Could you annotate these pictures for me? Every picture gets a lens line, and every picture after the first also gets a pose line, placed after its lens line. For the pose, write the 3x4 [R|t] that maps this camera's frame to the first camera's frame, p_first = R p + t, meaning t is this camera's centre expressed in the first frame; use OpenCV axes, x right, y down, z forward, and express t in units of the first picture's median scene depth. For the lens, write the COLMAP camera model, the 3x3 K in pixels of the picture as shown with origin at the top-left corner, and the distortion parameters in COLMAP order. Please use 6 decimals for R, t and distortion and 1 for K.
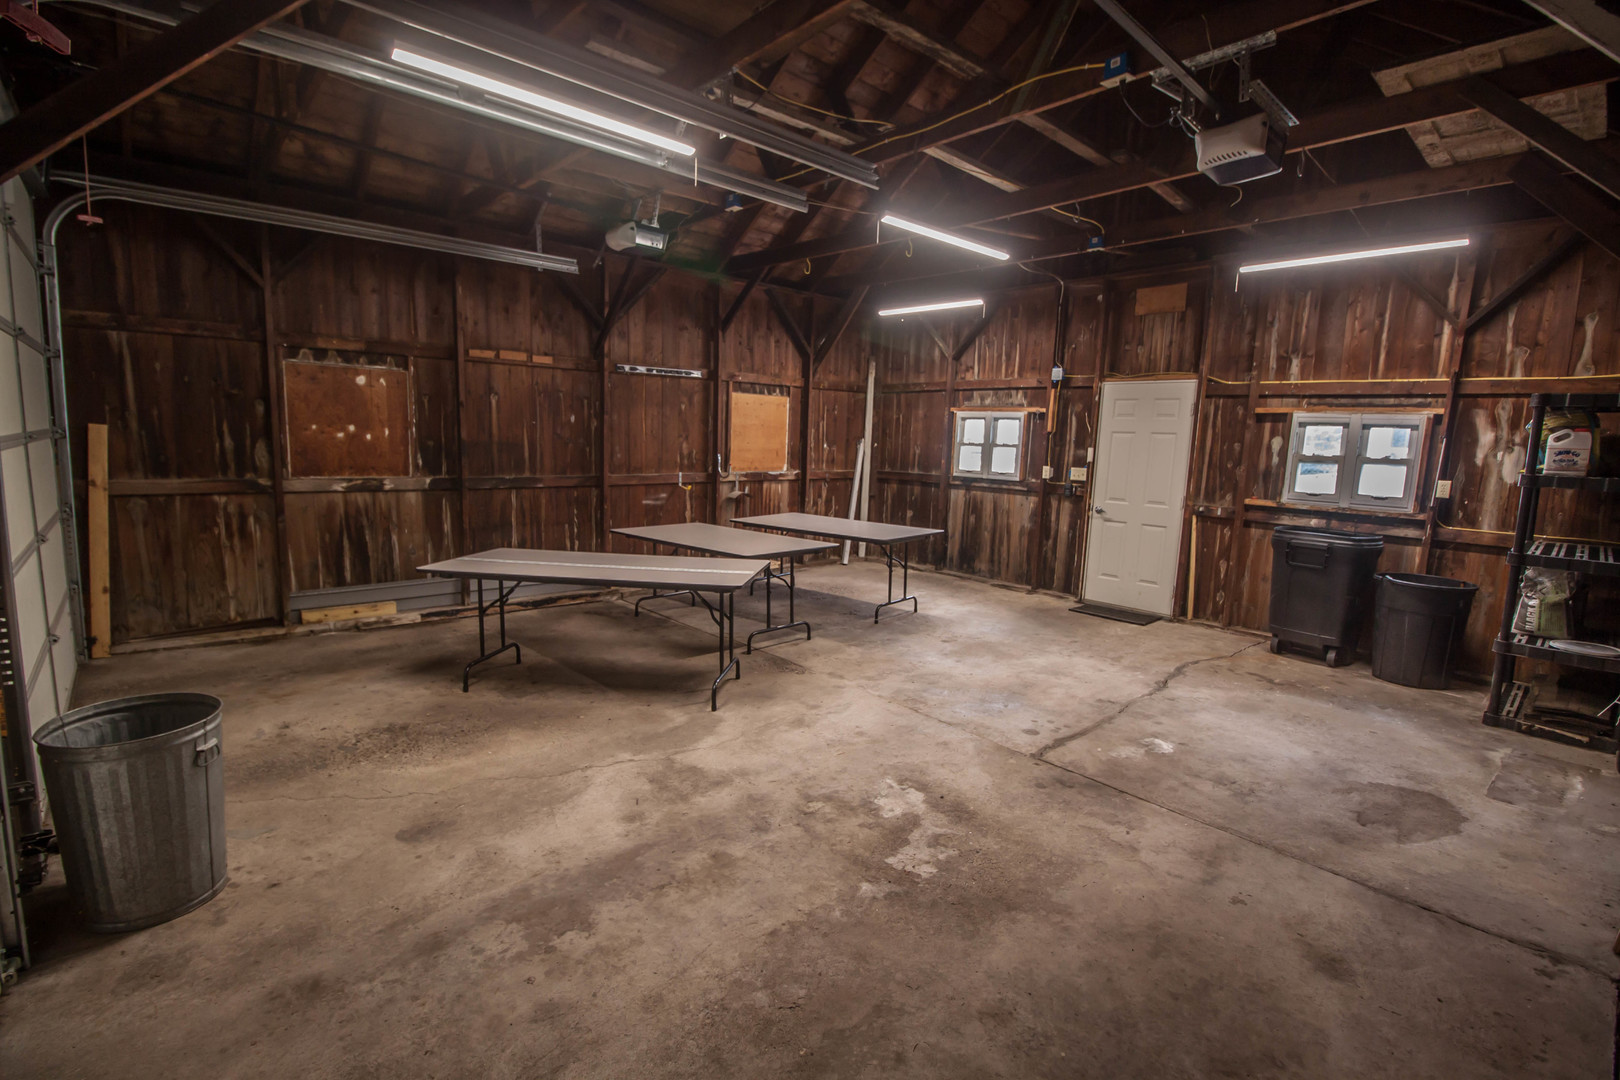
lens RADIAL K [[743.9, 0, 810.0], [0, 743.9, 540.0], [0, 0, 1]] dist [-0.009645, -0.001207]
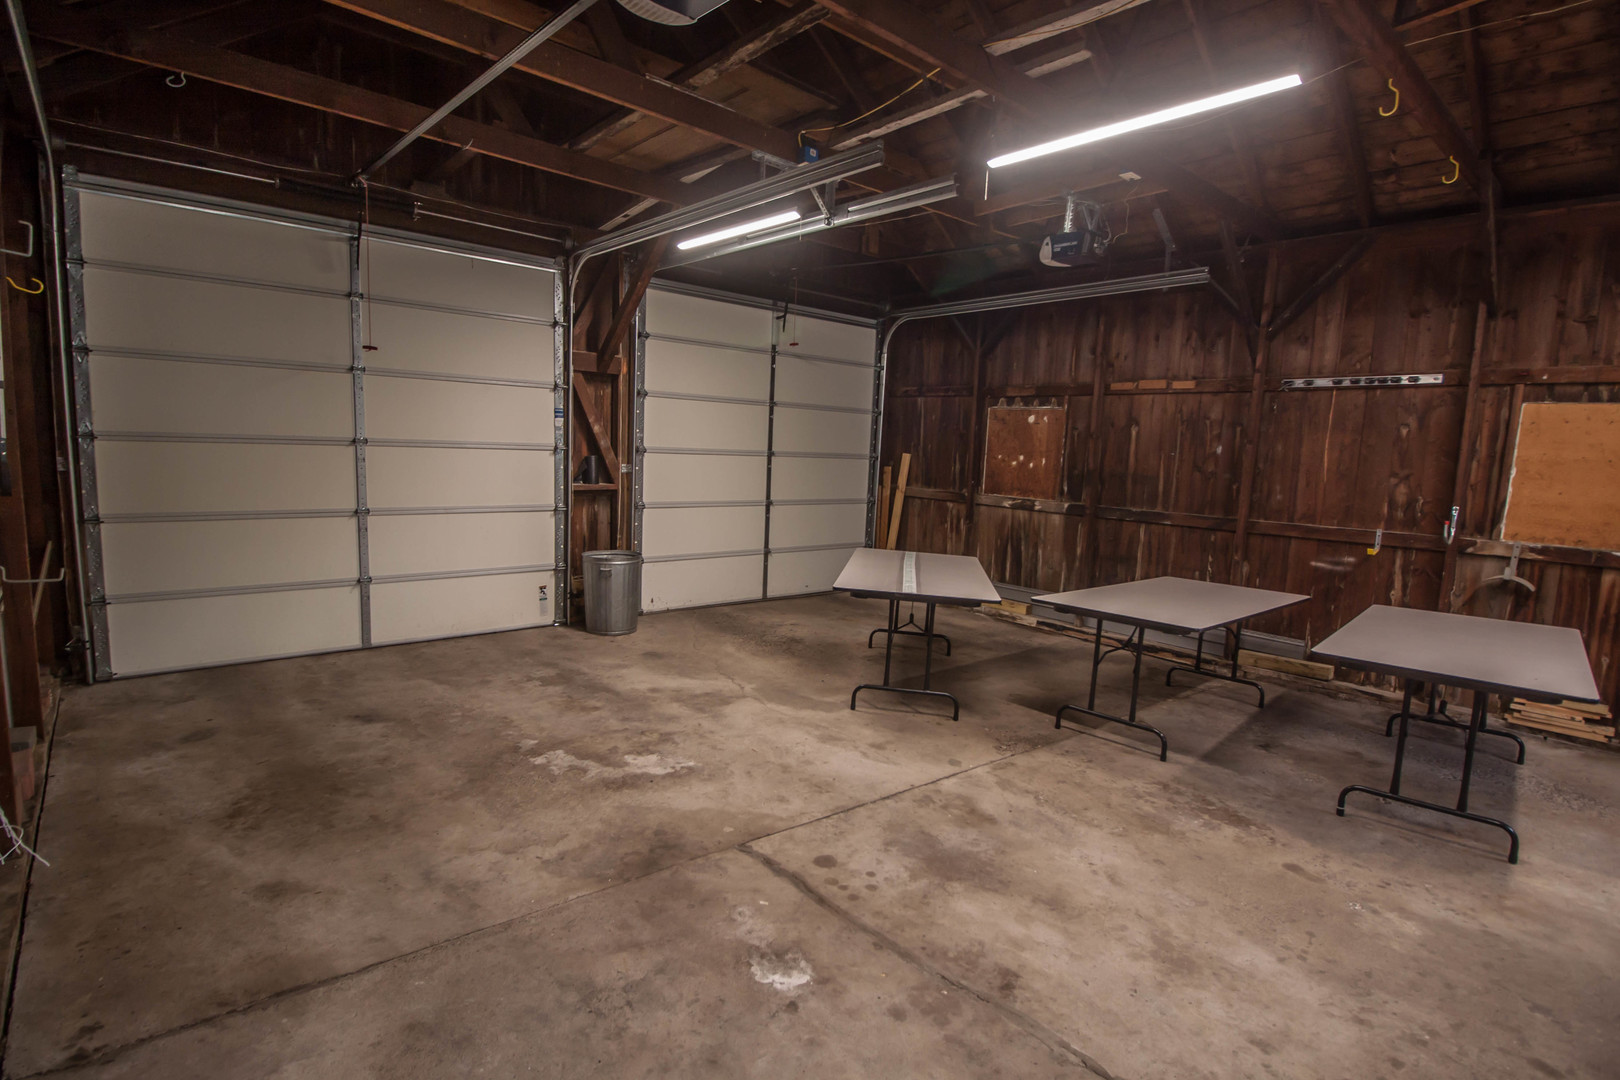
lens RADIAL K [[797.4, 0, 810.0], [0, 797.4, 540.0], [0, 0, 1]] dist [-0.003471, -0.000795]
pose [[-0.011602, 0.087262, -0.996118, 0.873627], [-0.182214, 0.979321, 0.087913, -0.082812], [0.983190, 0.182526, 0.004538, 0.805210]]
